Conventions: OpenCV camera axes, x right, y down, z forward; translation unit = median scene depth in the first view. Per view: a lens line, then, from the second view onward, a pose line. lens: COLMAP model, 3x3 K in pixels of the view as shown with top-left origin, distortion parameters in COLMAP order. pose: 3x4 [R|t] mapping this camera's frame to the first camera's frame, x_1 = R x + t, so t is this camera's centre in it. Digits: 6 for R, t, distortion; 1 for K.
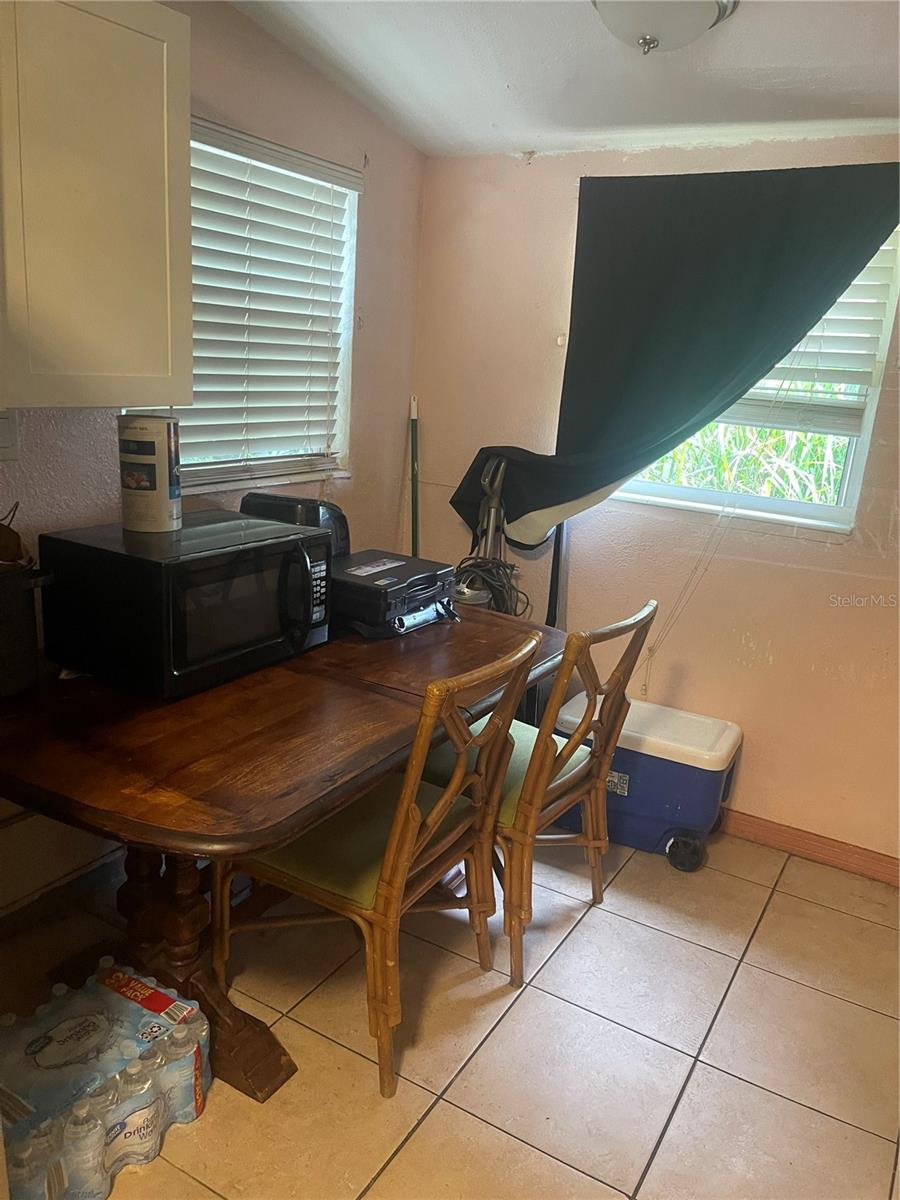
lens RADIAL K [[905.4, 0, 448.1], [0, 905.4, 602.6], [0, 0, 1]] dist [0.024789, -0.000761]
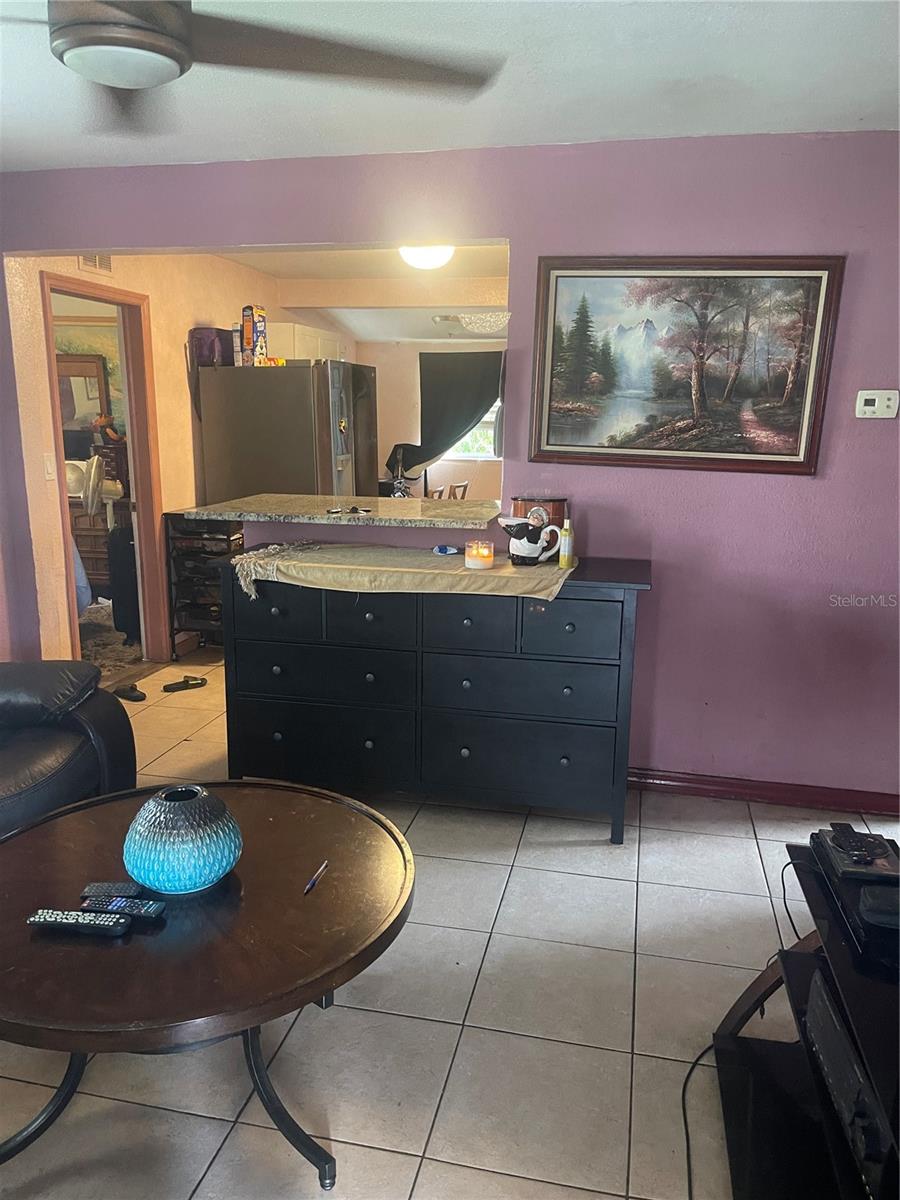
lens RADIAL K [[905.4, 0, 451.8], [0, 905.4, 601.7], [0, 0, 1]] dist [0.024789, -0.000761]
pose [[0.945313, -0.105844, 0.308513, -0.723926], [0.121249, 0.992134, -0.031140, 0.427260], [-0.302791, 0.066844, 0.950710, -1.722069]]
